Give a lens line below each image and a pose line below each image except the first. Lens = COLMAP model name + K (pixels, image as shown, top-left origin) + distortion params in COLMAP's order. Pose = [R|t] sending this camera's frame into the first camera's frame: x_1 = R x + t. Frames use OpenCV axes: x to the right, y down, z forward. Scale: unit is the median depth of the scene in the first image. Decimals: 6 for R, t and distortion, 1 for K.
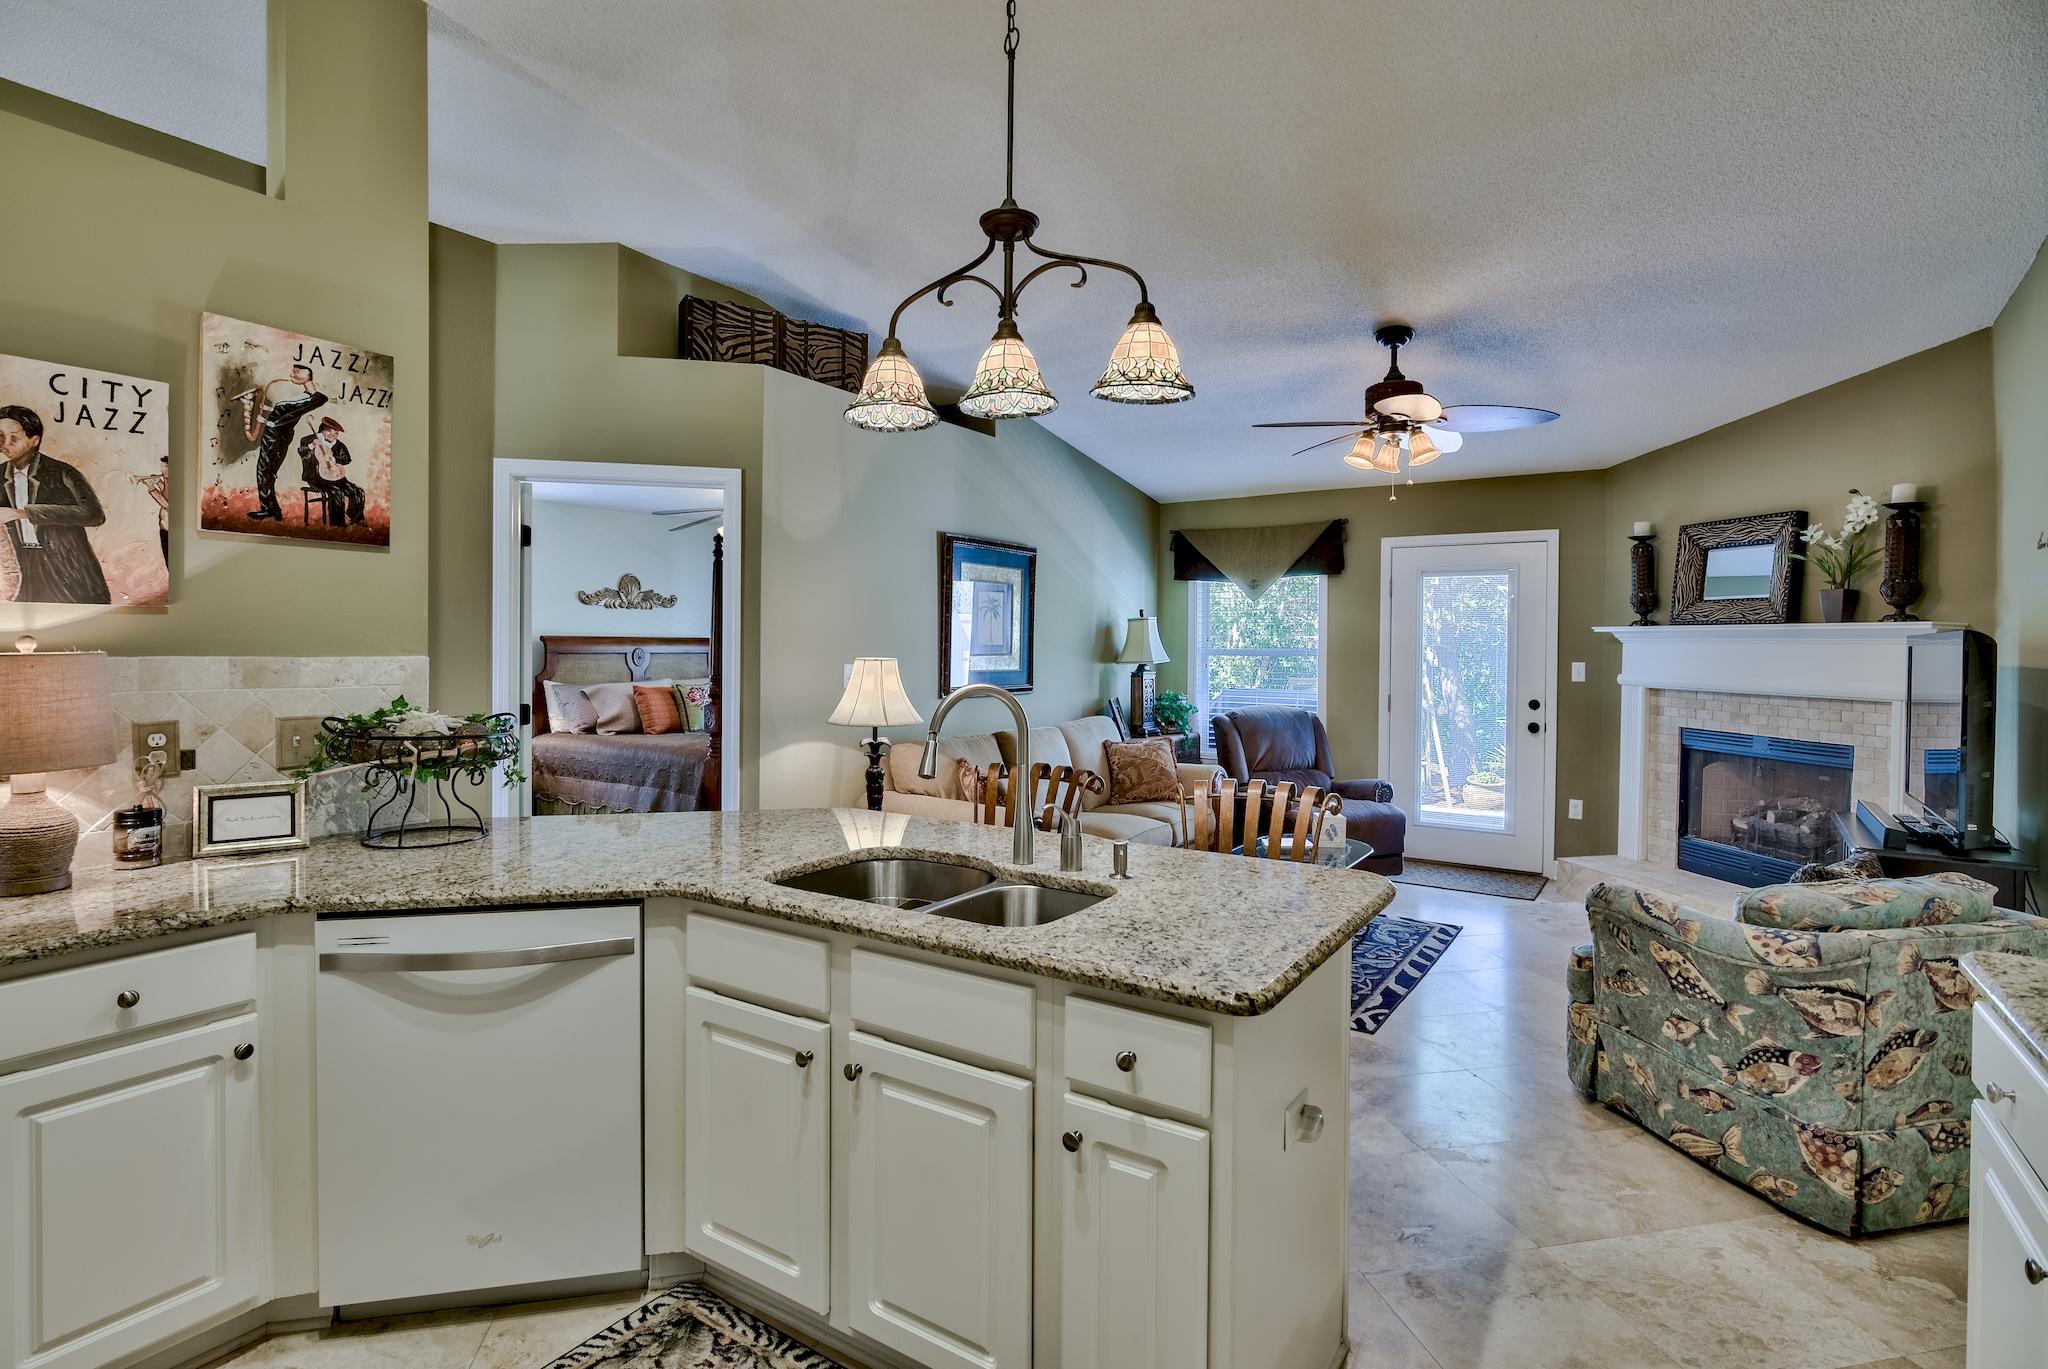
lens RADIAL K [[1006.0, 0, 1041.3], [0, 1006.0, 645.6], [0, 0, 1]] dist [-0.001623, 0.000111]
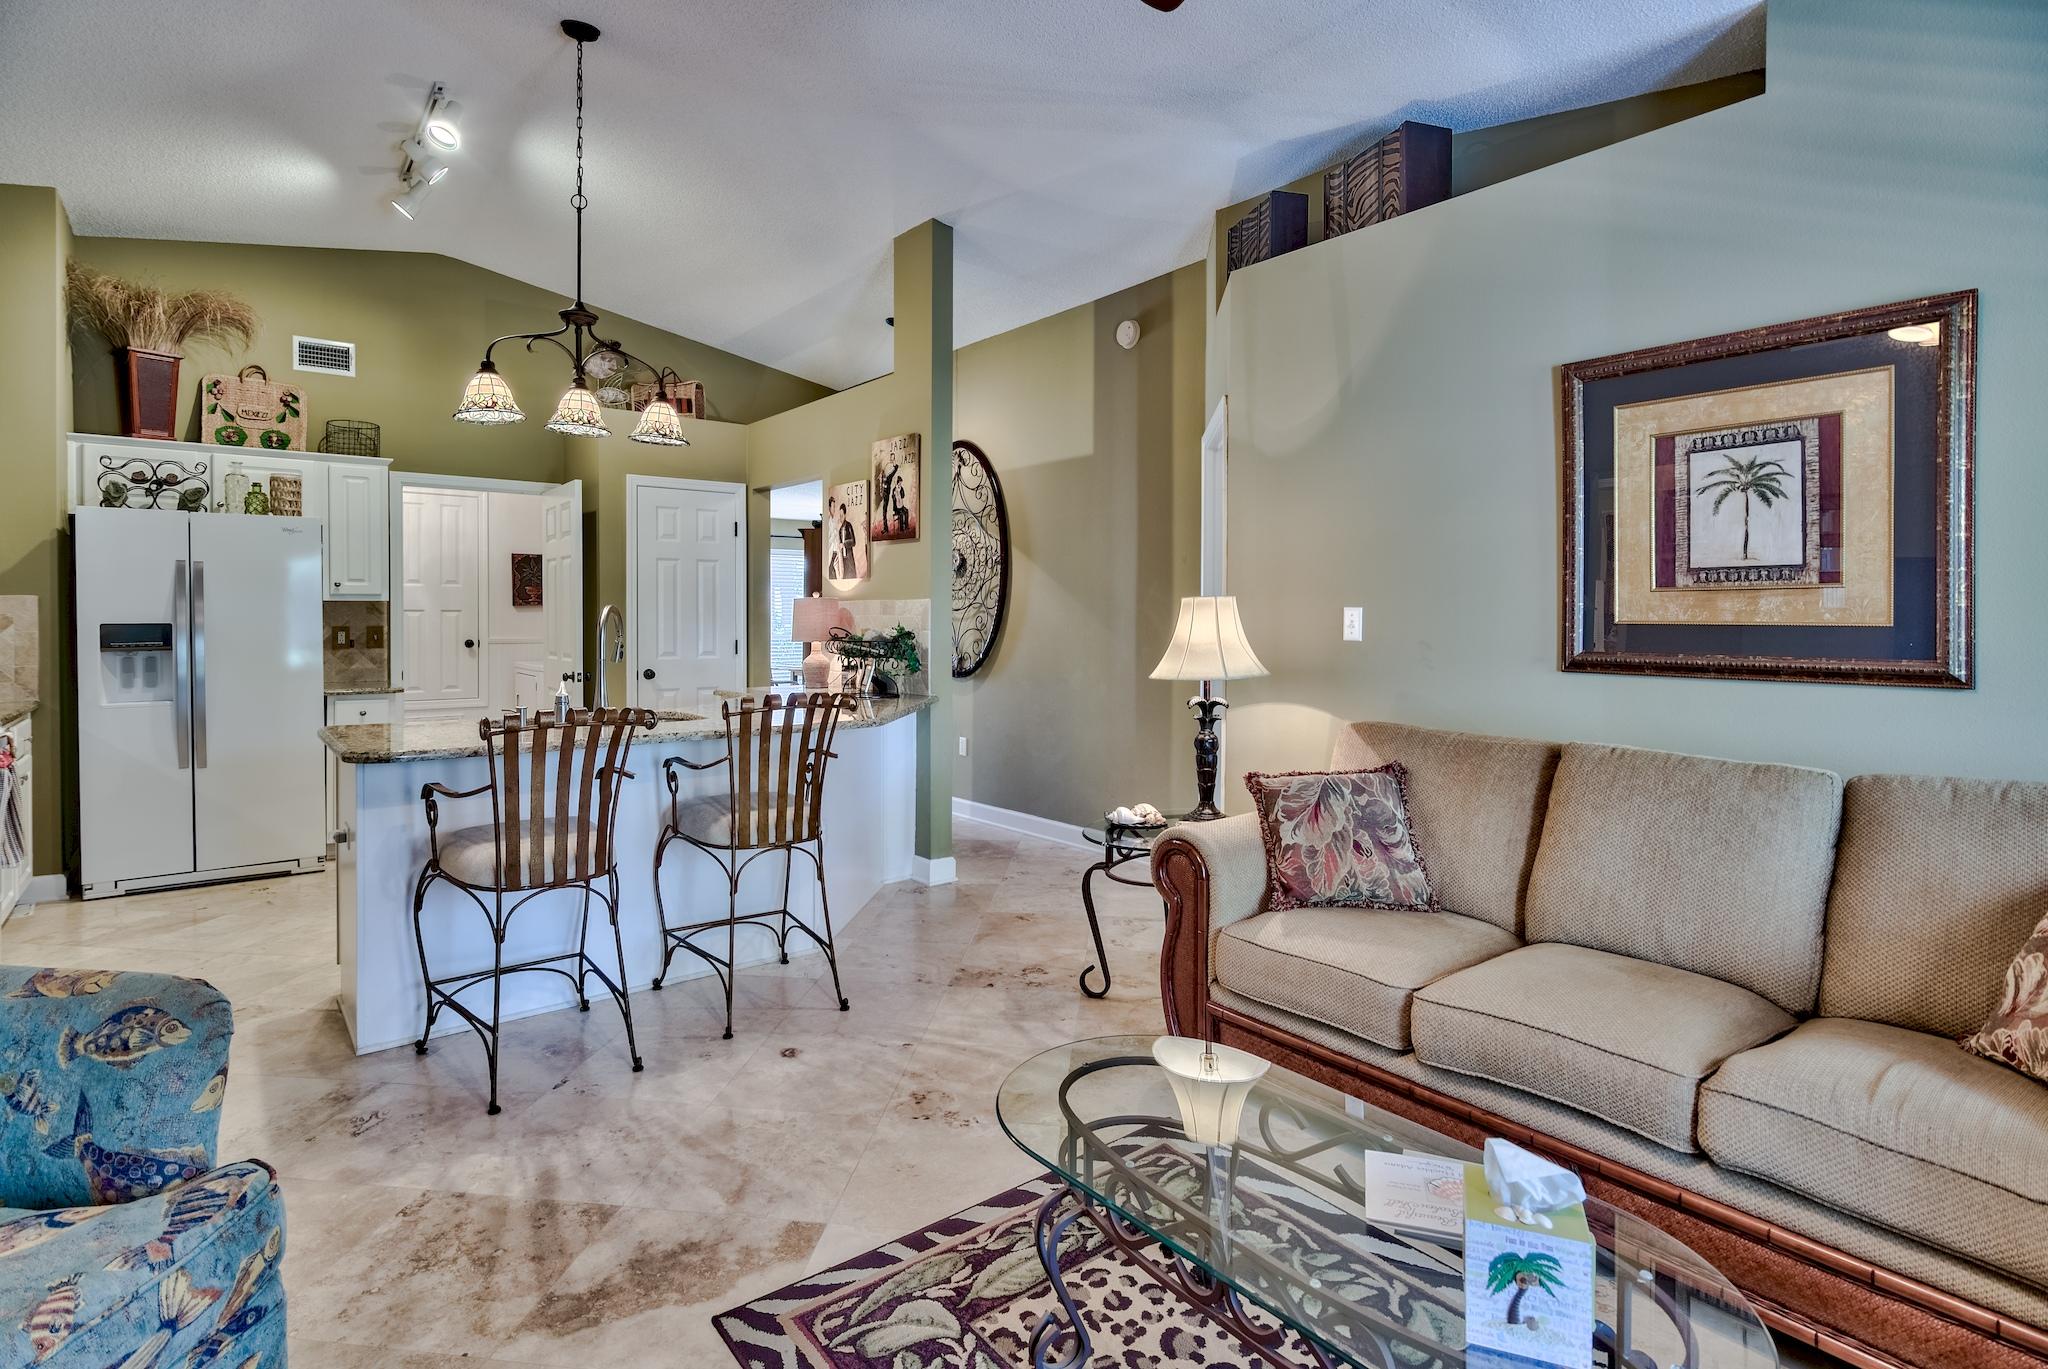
lens RADIAL K [[1013.9, 0, 1006.6], [0, 1013.9, 623.8], [0, 0, 1]] dist [-0.001571, -0.000363]
pose [[-0.329930, 0.002969, -0.944001, 1.079787], [-0.000182, 0.999995, 0.003209, 0.052787], [0.944005, 0.001231, -0.329928, 1.857767]]
